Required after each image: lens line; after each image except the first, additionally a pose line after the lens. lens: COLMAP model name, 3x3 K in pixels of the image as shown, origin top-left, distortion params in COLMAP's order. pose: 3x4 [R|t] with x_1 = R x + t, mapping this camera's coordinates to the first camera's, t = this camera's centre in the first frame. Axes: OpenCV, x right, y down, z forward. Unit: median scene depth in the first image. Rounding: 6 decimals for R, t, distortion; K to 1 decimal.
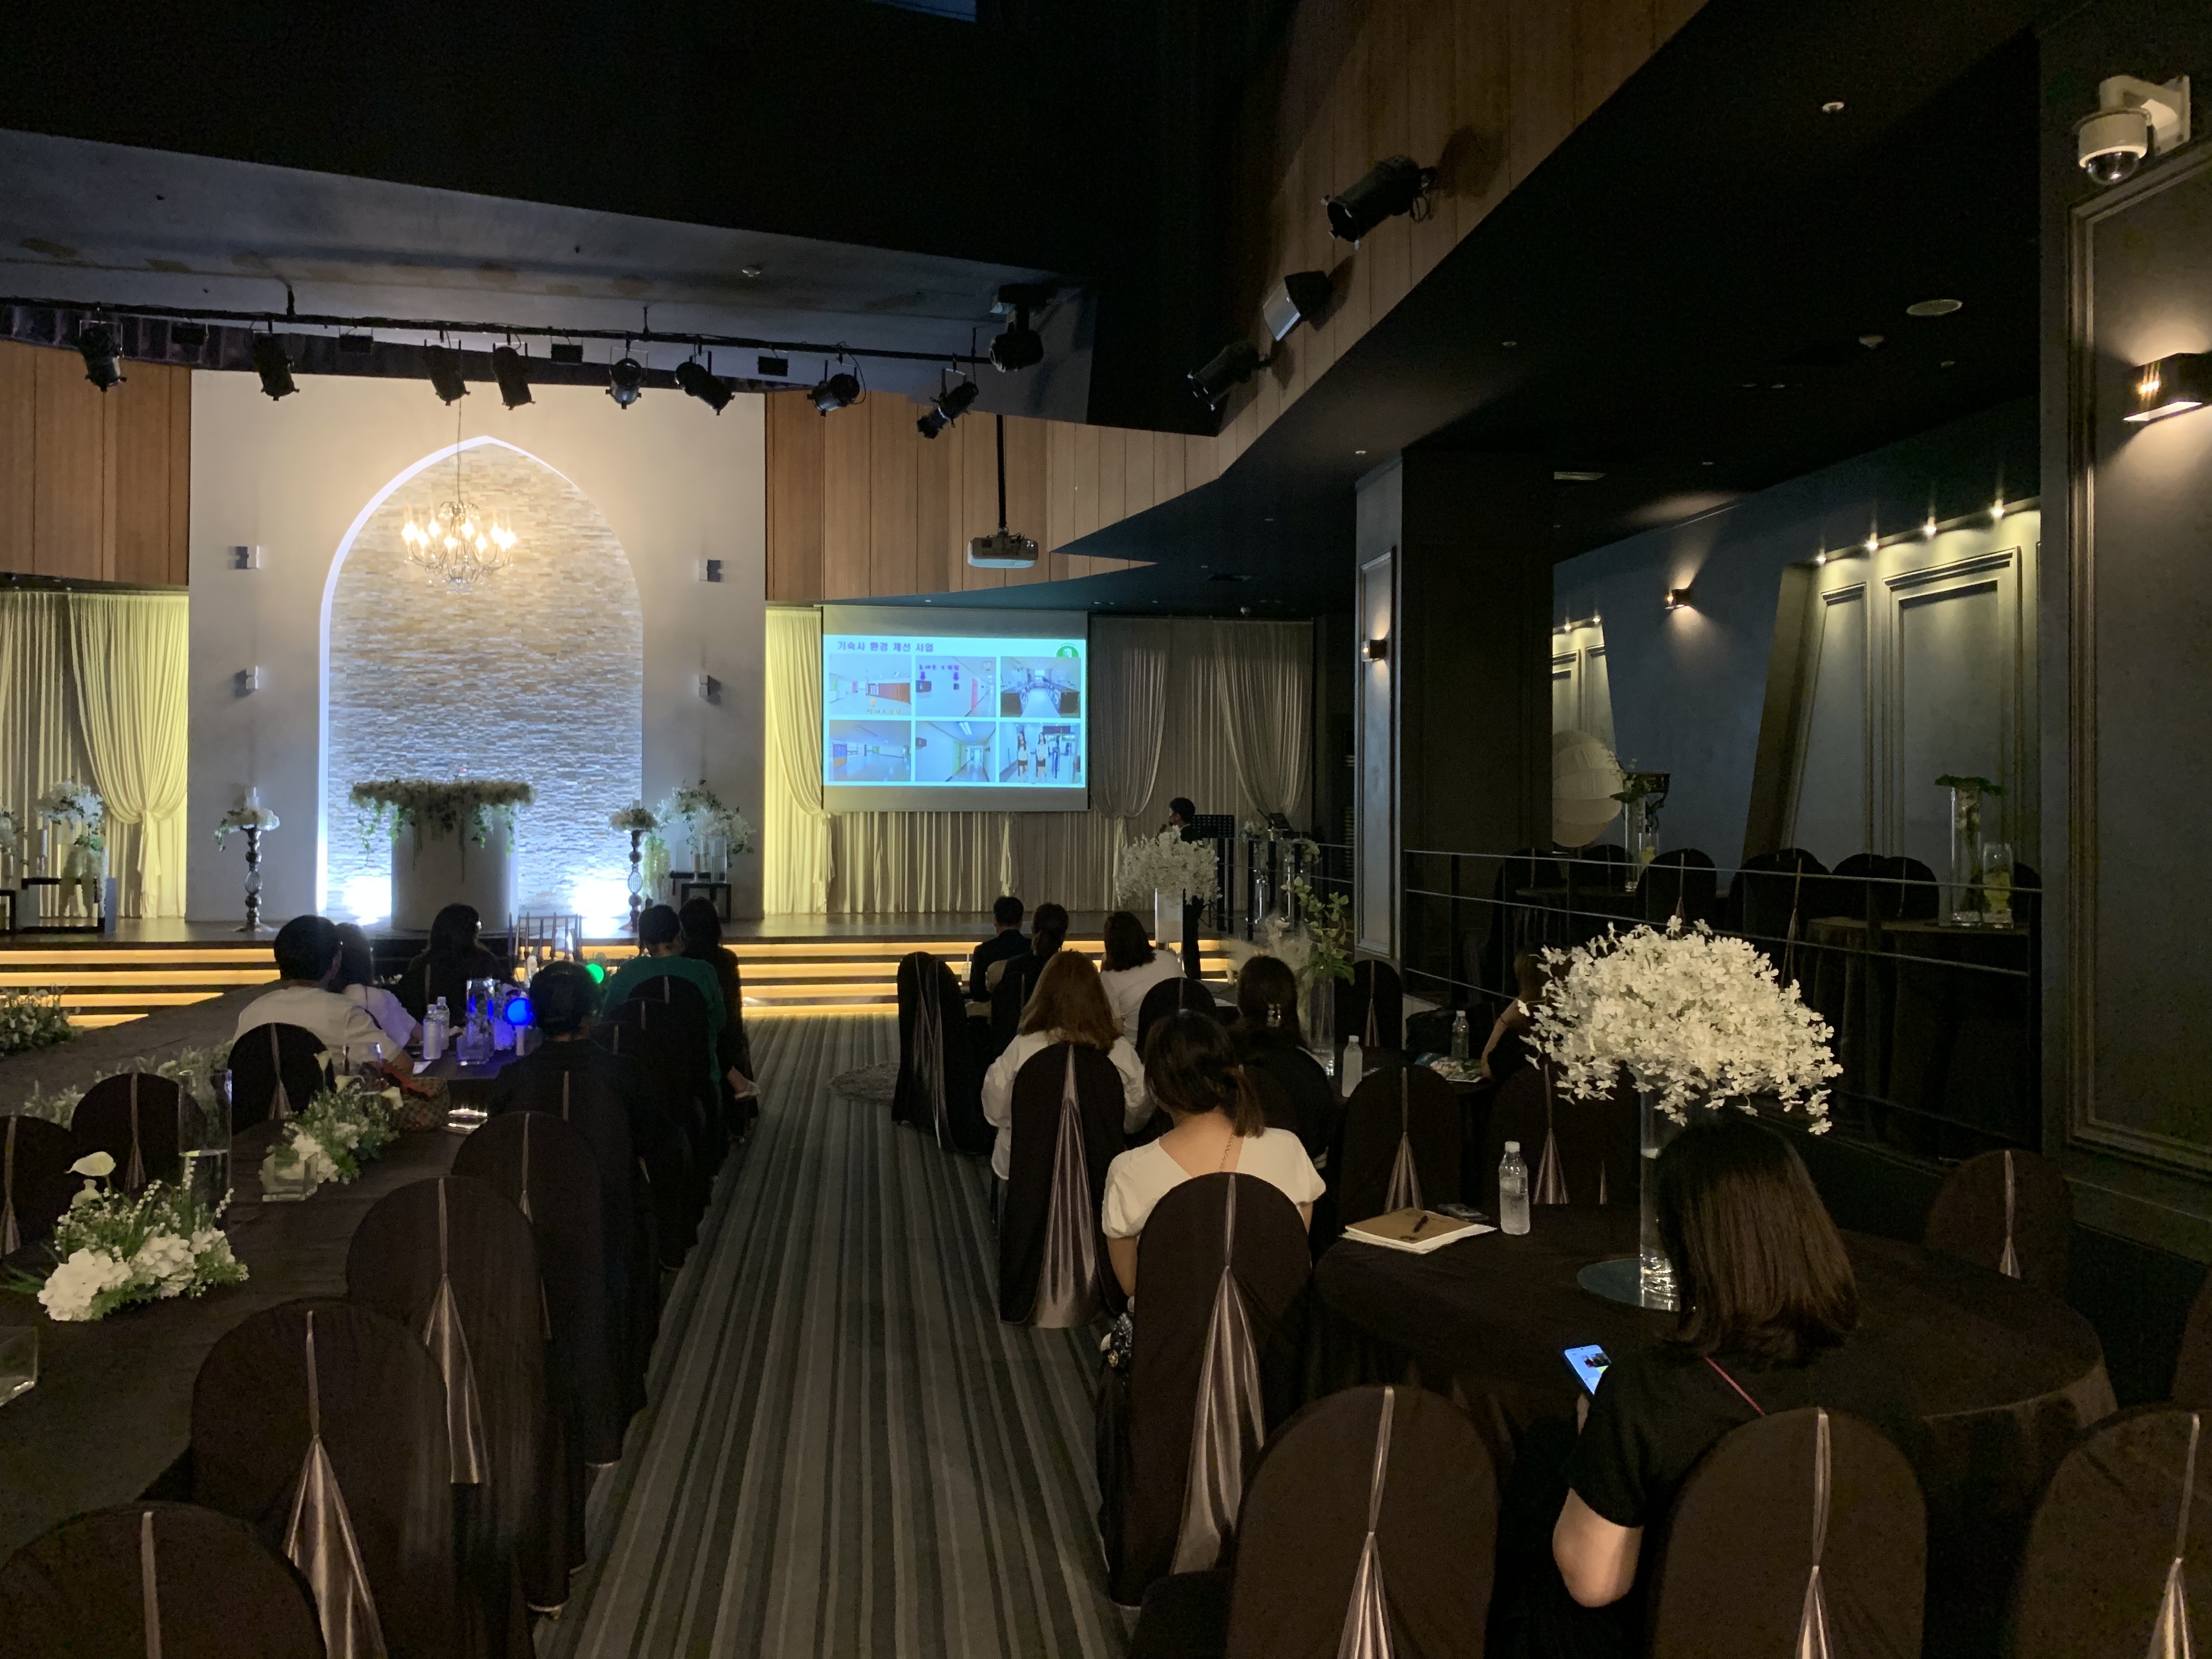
lens RADIAL K [[1655.2, 0, 1106.0], [0, 1655.2, 829.5], [0, 0, 1]] dist [0.099502, -0.000002]
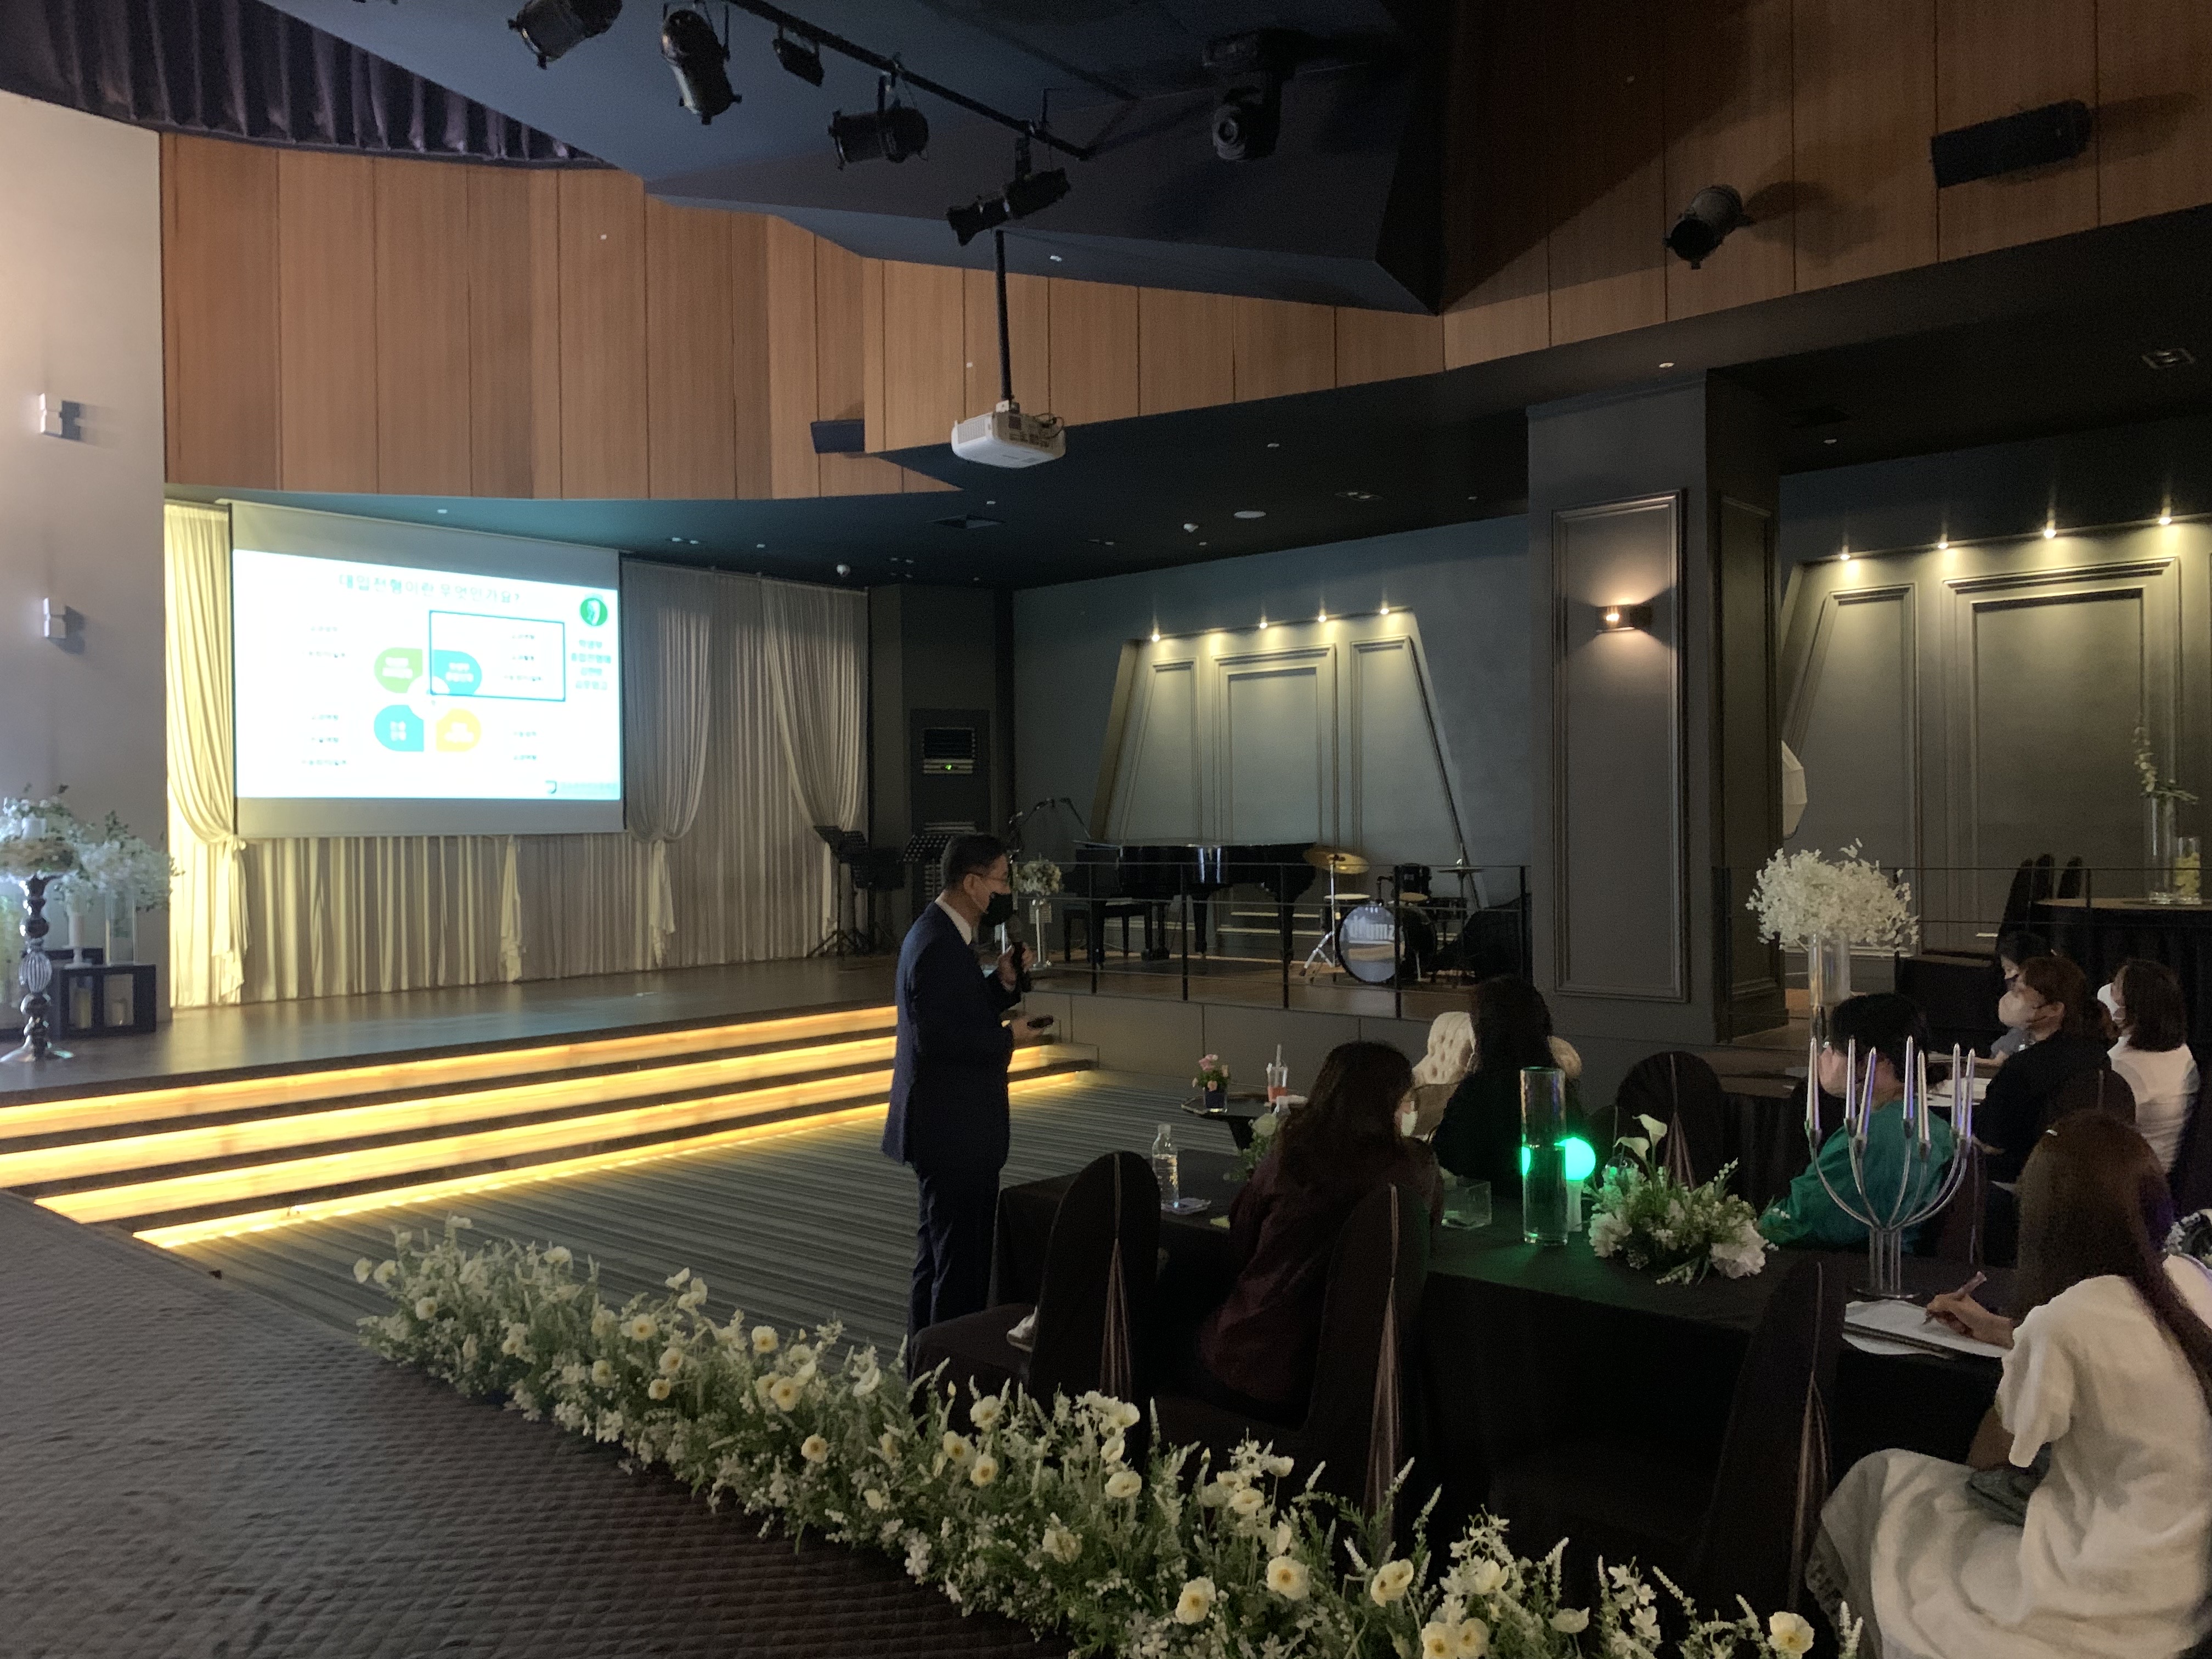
lens RADIAL K [[1694.9, 0, 1105.8], [0, 1694.9, 881.1], [0, 0, 1]] dist [0.009061, 0.003058]
pose [[0.763037, -0.032356, 0.645545, -0.328316], [0.022631, 0.999471, 0.023345, -0.002559], [-0.645959, -0.003204, 0.763365, 0.312387]]
